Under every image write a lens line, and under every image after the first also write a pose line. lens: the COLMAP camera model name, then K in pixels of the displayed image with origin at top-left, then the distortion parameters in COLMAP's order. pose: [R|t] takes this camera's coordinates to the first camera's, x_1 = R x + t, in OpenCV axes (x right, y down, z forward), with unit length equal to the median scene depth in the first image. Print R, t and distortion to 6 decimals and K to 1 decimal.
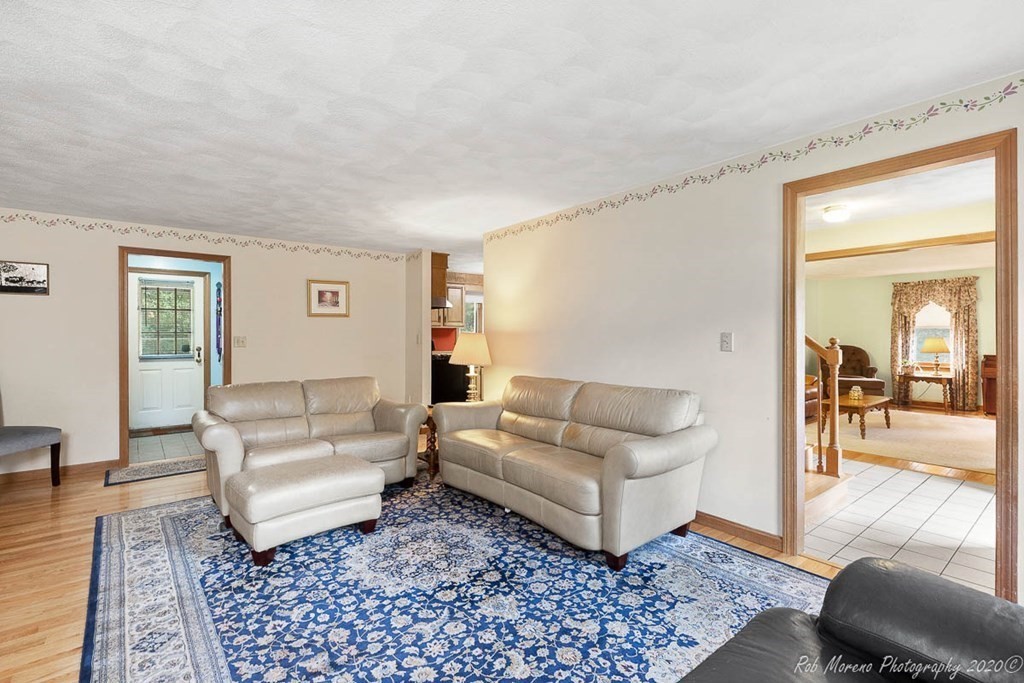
lens RADIAL K [[468.3, 0, 513.5], [0, 468.3, 339.0], [0, 0, 1]] dist [0.002748, -0.000128]
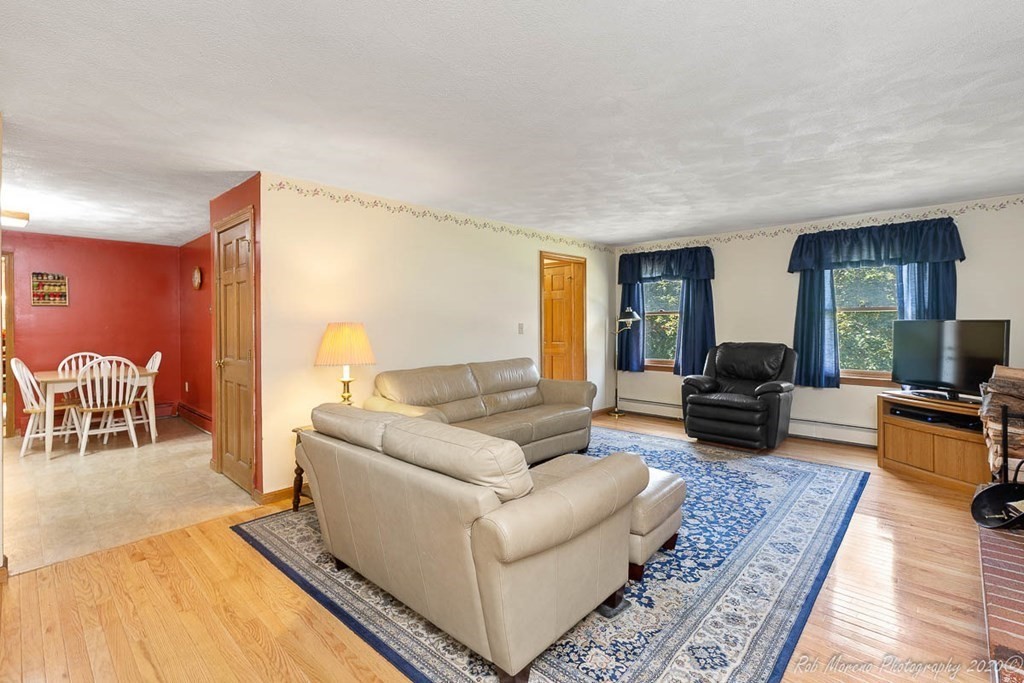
lens RADIAL K [[468.3, 0, 510.0], [0, 468.3, 326.1], [0, 0, 1]] dist [0.002748, -0.000128]
pose [[-0.127941, -0.006989, 0.991757, -1.750921], [0.015236, 0.999843, 0.009011, -0.027473], [-0.991665, 0.016263, -0.127815, 1.701081]]
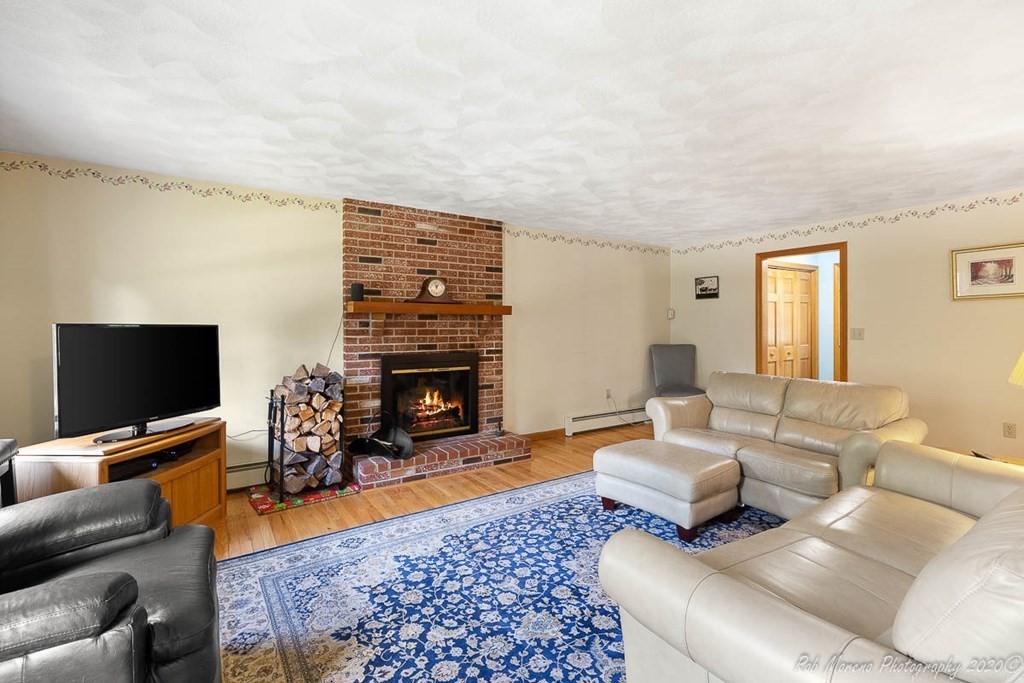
lens RADIAL K [[468.3, 0, 525.3], [0, 468.3, 322.4], [0, 0, 1]] dist [0.002748, -0.000128]
pose [[-0.074752, -0.007320, -0.997175, 0.857383], [-0.008087, 0.999945, -0.006734, -0.011715], [0.997169, 0.007560, -0.074807, 1.004687]]
